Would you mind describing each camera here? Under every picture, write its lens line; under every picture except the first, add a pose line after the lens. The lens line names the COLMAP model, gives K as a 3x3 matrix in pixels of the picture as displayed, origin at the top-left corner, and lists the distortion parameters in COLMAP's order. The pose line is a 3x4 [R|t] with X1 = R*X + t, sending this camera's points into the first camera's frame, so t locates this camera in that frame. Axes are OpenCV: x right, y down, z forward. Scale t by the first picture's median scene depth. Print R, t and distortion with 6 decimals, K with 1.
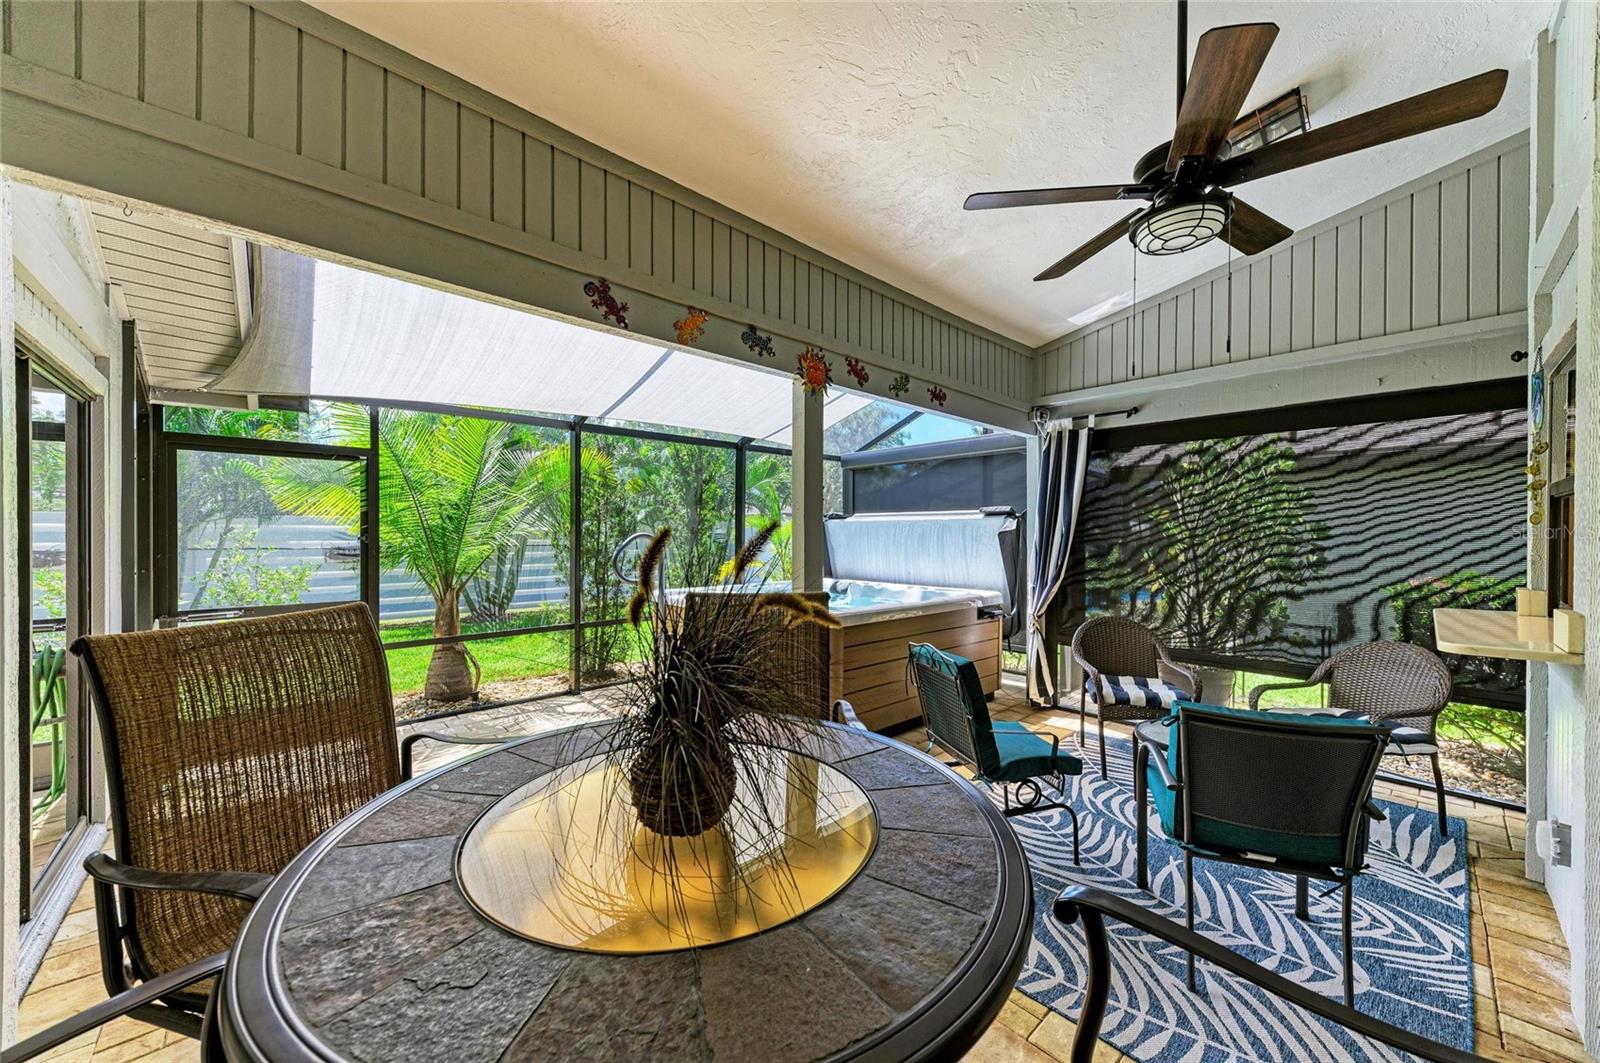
lens RADIAL K [[571.6, 0, 799.3], [0, 571.6, 534.9], [0, 0, 1]] dist [0.018828, -0.005778]
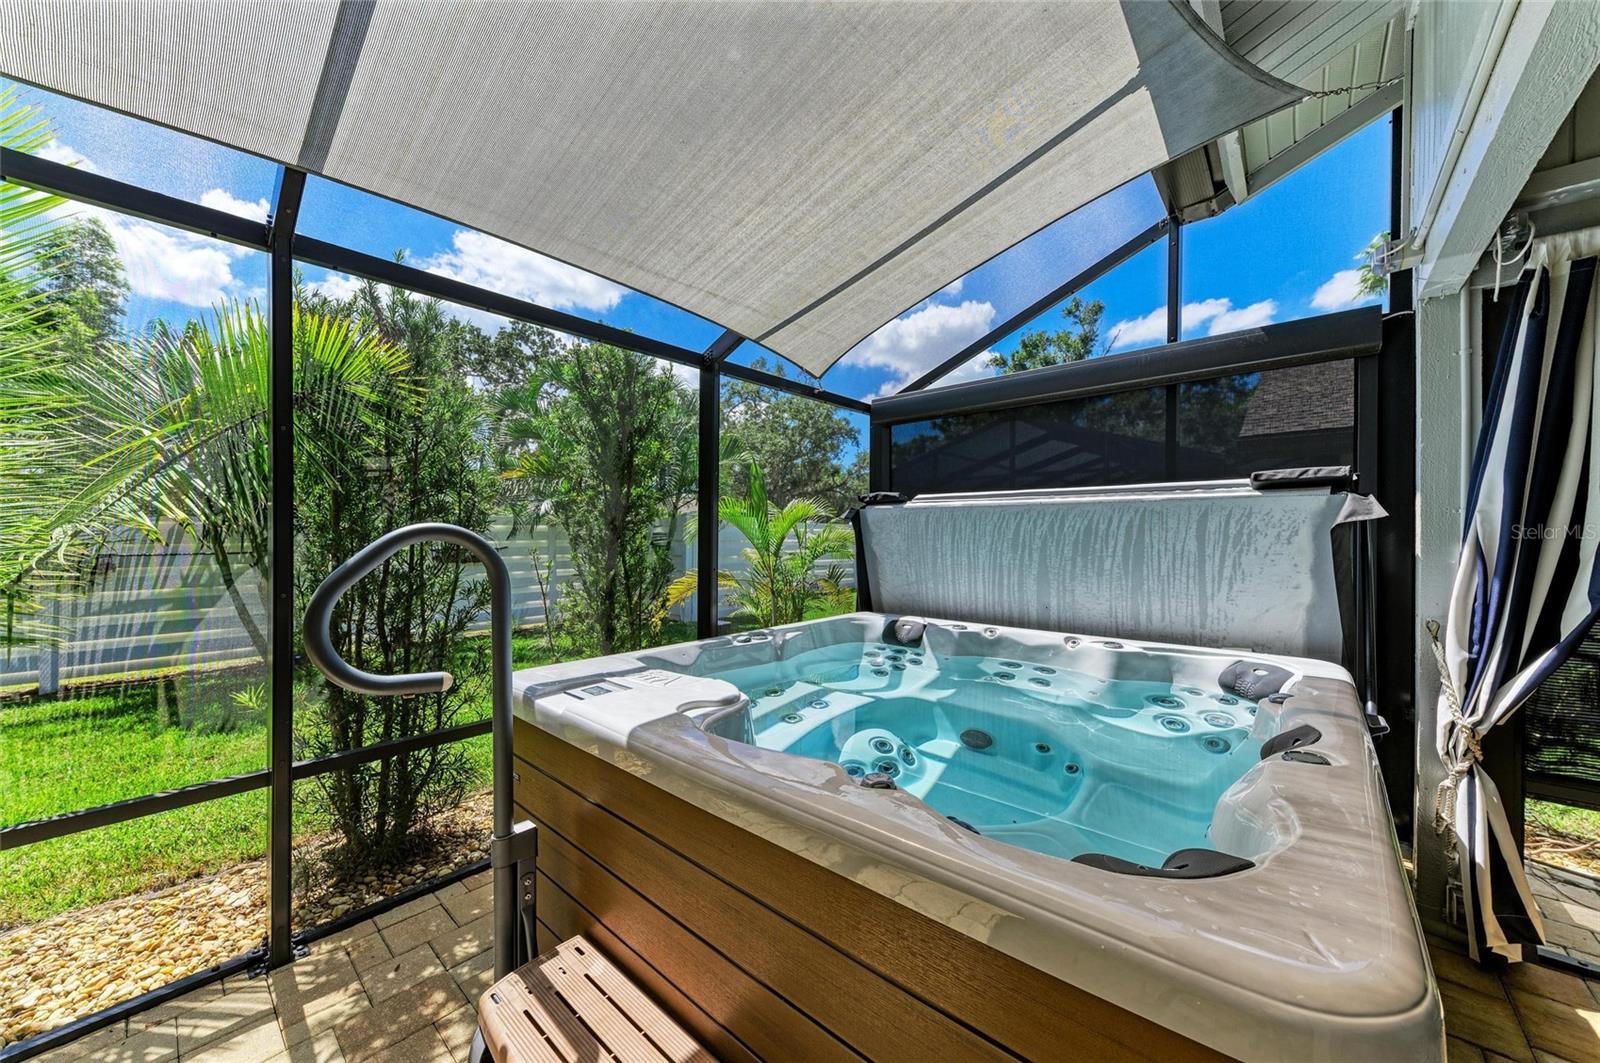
lens RADIAL K [[571.6, 0, 799.3], [0, 571.6, 534.9], [0, 0, 1]] dist [0.018828, -0.005778]
pose [[0.994033, -0.000910, 0.109078, -0.111819], [0.000939, 1.000000, -0.000217, 0.003116], [-0.109078, 0.000318, 0.994033, 0.681512]]
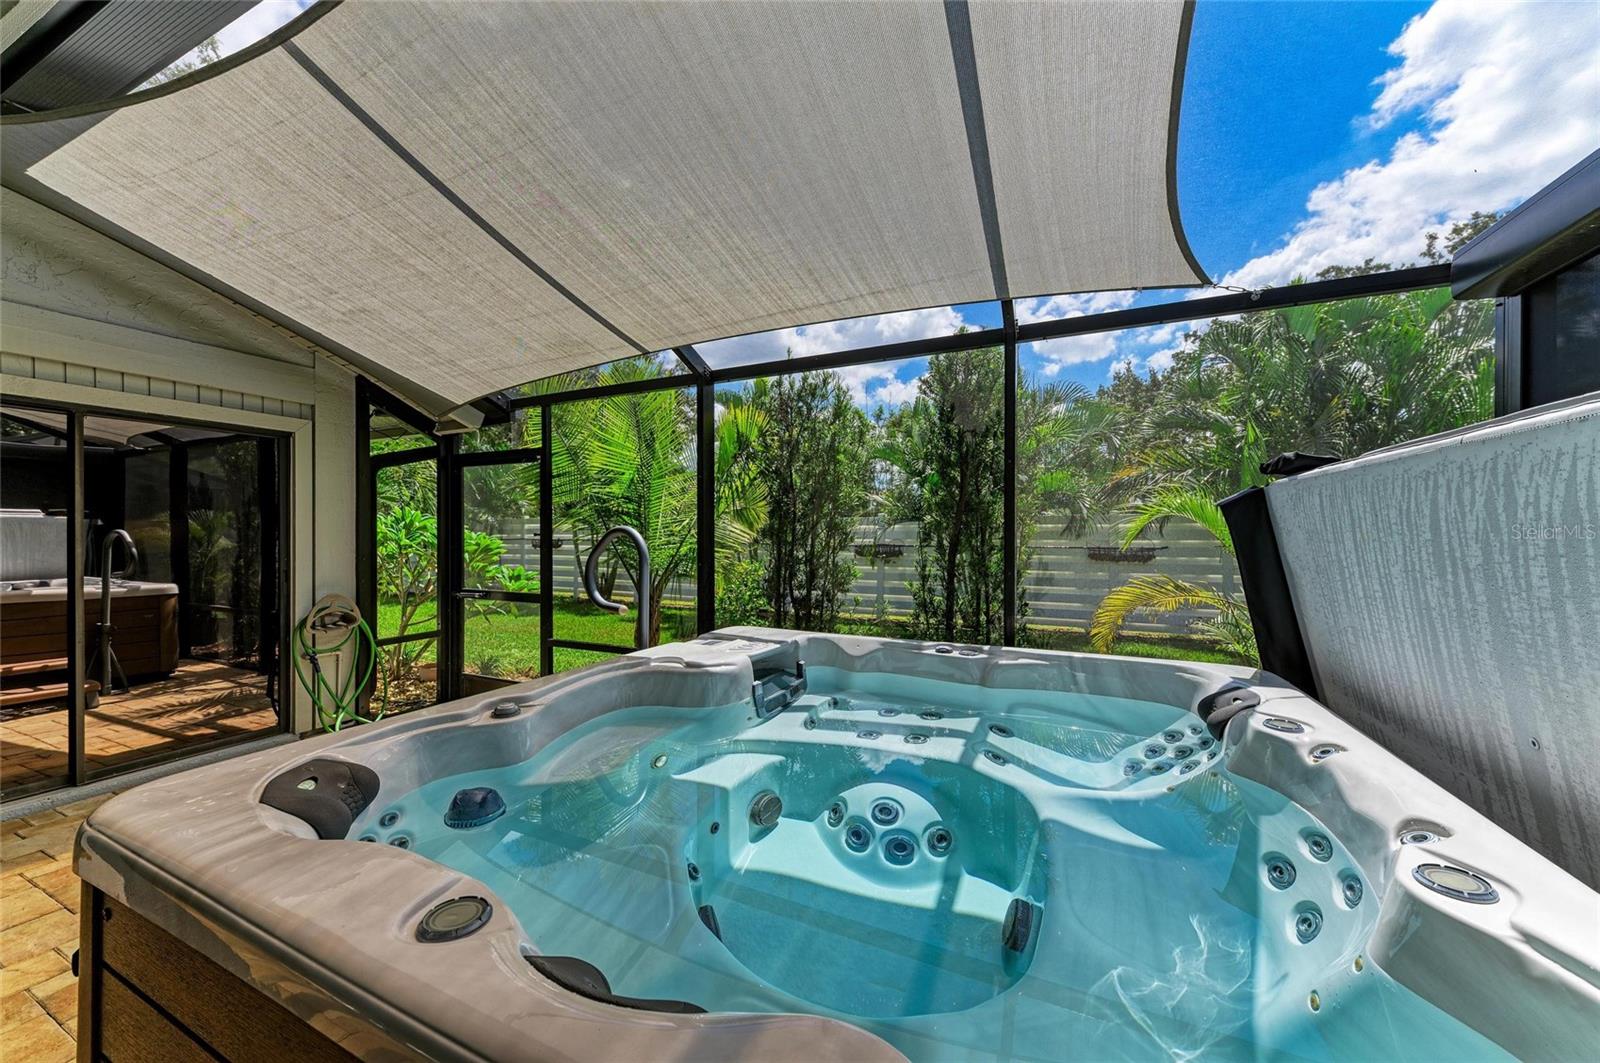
lens RADIAL K [[571.6, 0, 799.3], [0, 571.6, 534.9], [0, 0, 1]] dist [0.018828, -0.005778]
pose [[0.397173, -0.002601, -0.917740, 0.352341], [-0.000501, 0.999995, -0.003052, 0.005875], [0.917744, 0.001672, 0.397170, 0.961753]]
